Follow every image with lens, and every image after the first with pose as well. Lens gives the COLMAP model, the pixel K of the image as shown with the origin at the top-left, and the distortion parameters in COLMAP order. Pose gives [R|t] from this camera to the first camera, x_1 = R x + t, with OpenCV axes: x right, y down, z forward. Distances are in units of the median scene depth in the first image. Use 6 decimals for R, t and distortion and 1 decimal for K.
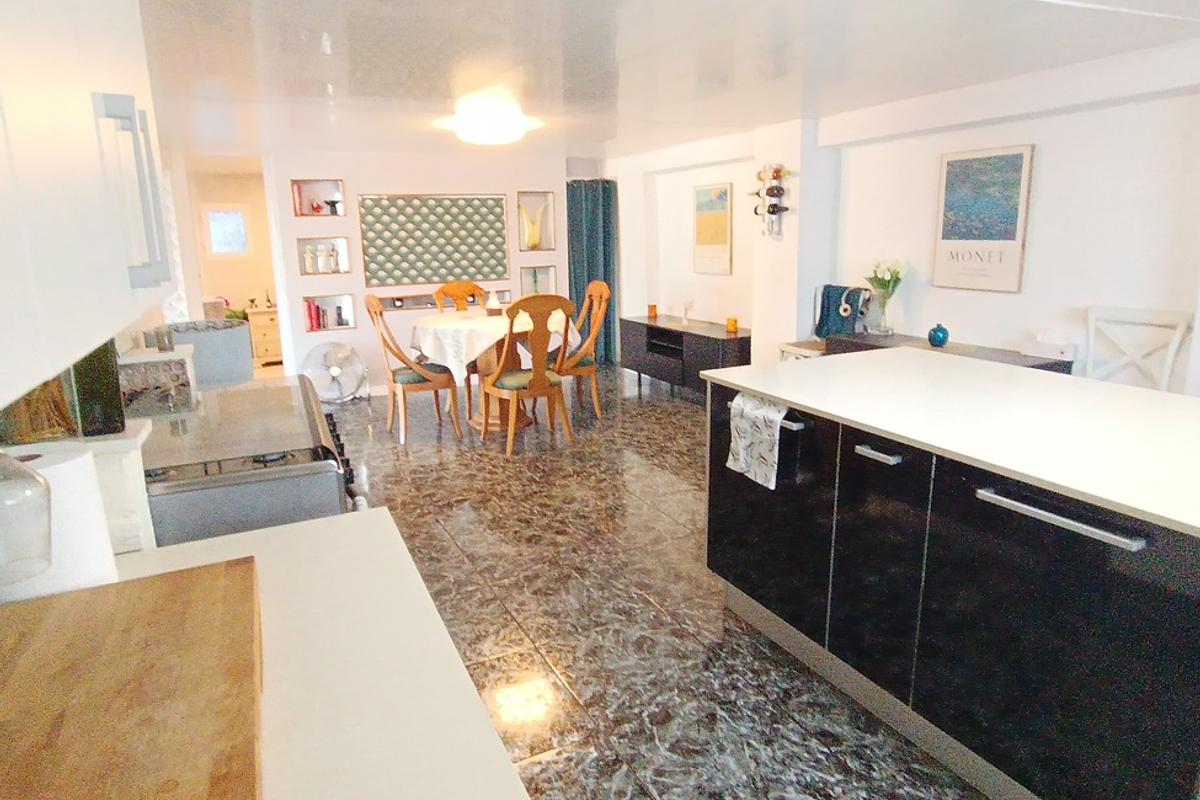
lens RADIAL K [[724.5, 0, 604.7], [0, 724.5, 400.3], [0, 0, 1]] dist [-0.039567, 0.017868]
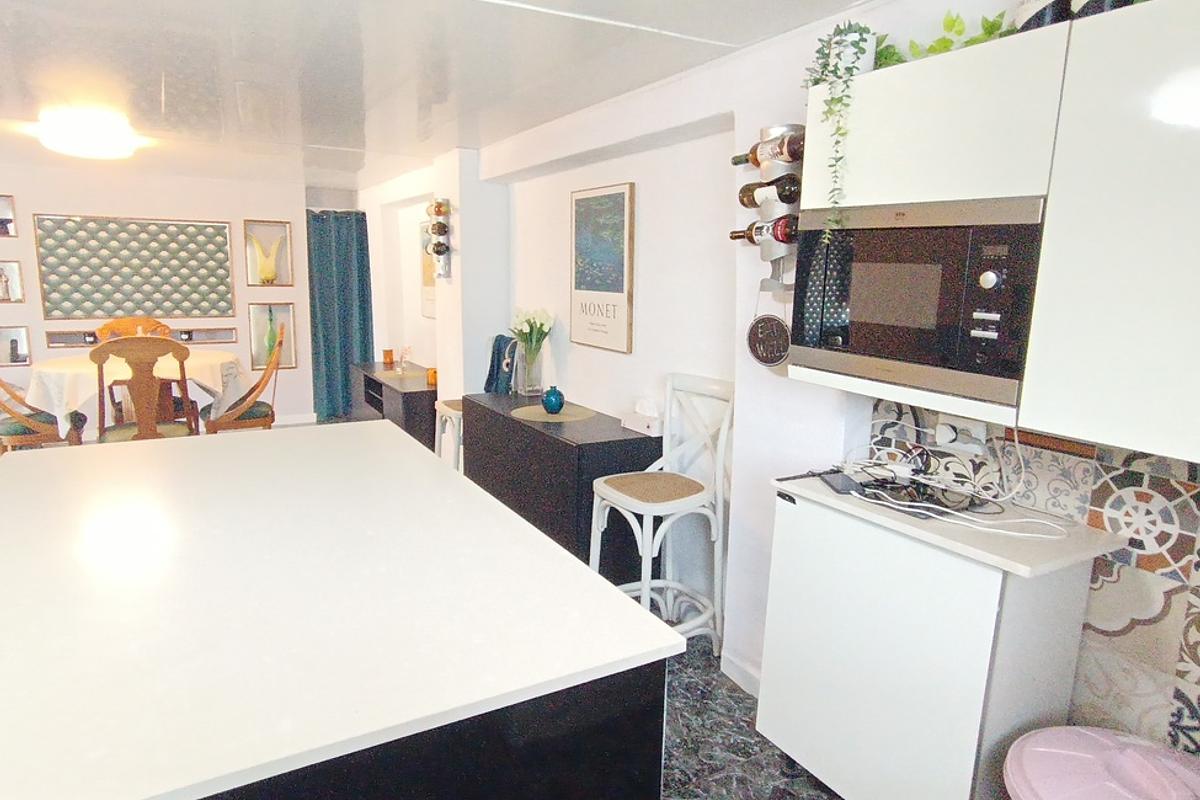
lens RADIAL K [[724.5, 0, 600.1], [0, 724.5, 399.6], [0, 0, 1]] dist [-0.039567, 0.017868]
pose [[0.995446, 0.026963, 0.091439, 0.287119], [-0.021953, 0.998225, -0.055355, -0.028799], [-0.092769, 0.053095, 0.994271, 0.089723]]
